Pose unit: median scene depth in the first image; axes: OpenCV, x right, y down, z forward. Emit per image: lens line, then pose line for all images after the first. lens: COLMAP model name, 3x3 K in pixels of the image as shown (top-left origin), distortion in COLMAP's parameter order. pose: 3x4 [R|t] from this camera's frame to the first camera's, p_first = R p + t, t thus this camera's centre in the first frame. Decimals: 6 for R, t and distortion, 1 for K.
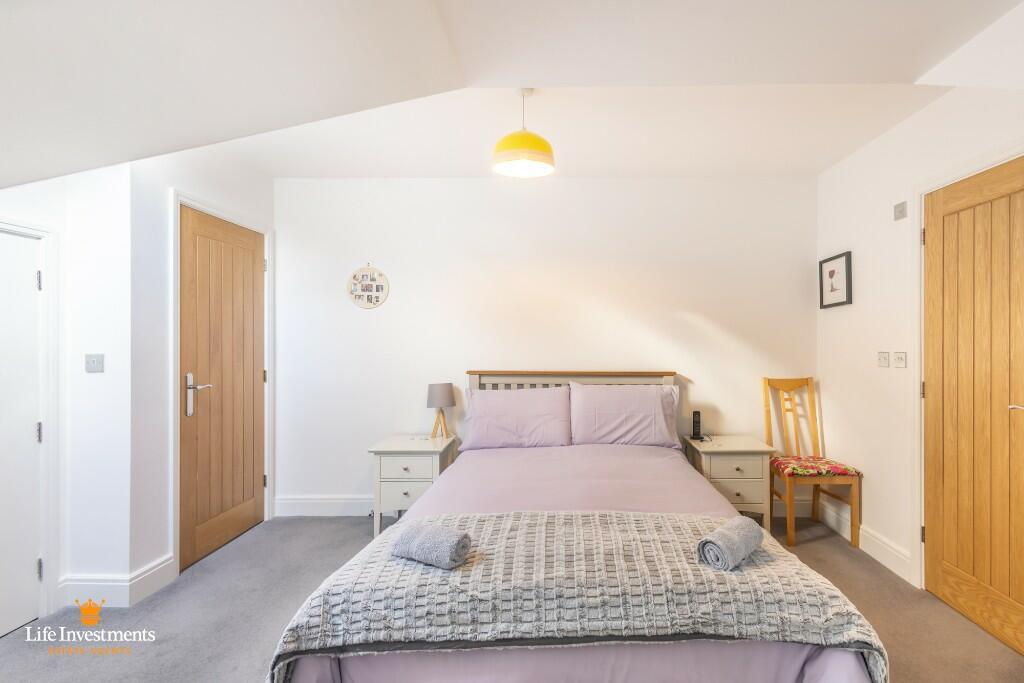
lens RADIAL K [[476.1, 0, 513.2], [0, 476.1, 336.8], [0, 0, 1]] dist [0.015505, -0.007785]
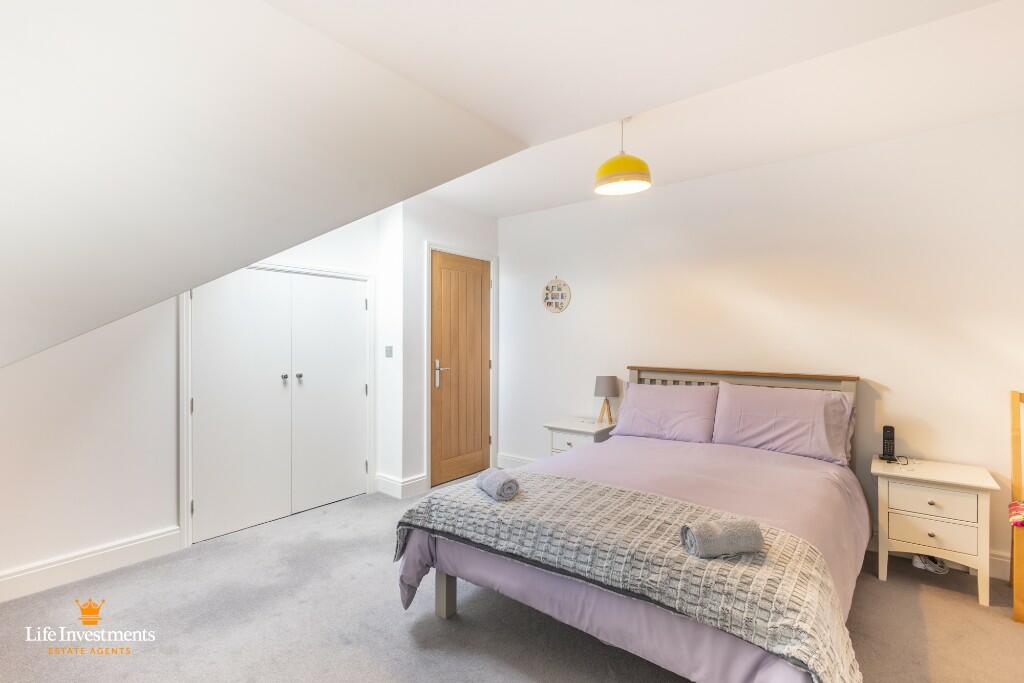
lens RADIAL K [[467.2, 0, 513.8], [0, 467.2, 338.5], [0, 0, 1]] dist [0.006117, -0.000081]
pose [[0.793547, 0.002667, -0.608502, 0.450408], [0.000982, 0.999983, 0.005663, 0.000299], [0.608508, -0.005092, 0.793532, -0.038734]]
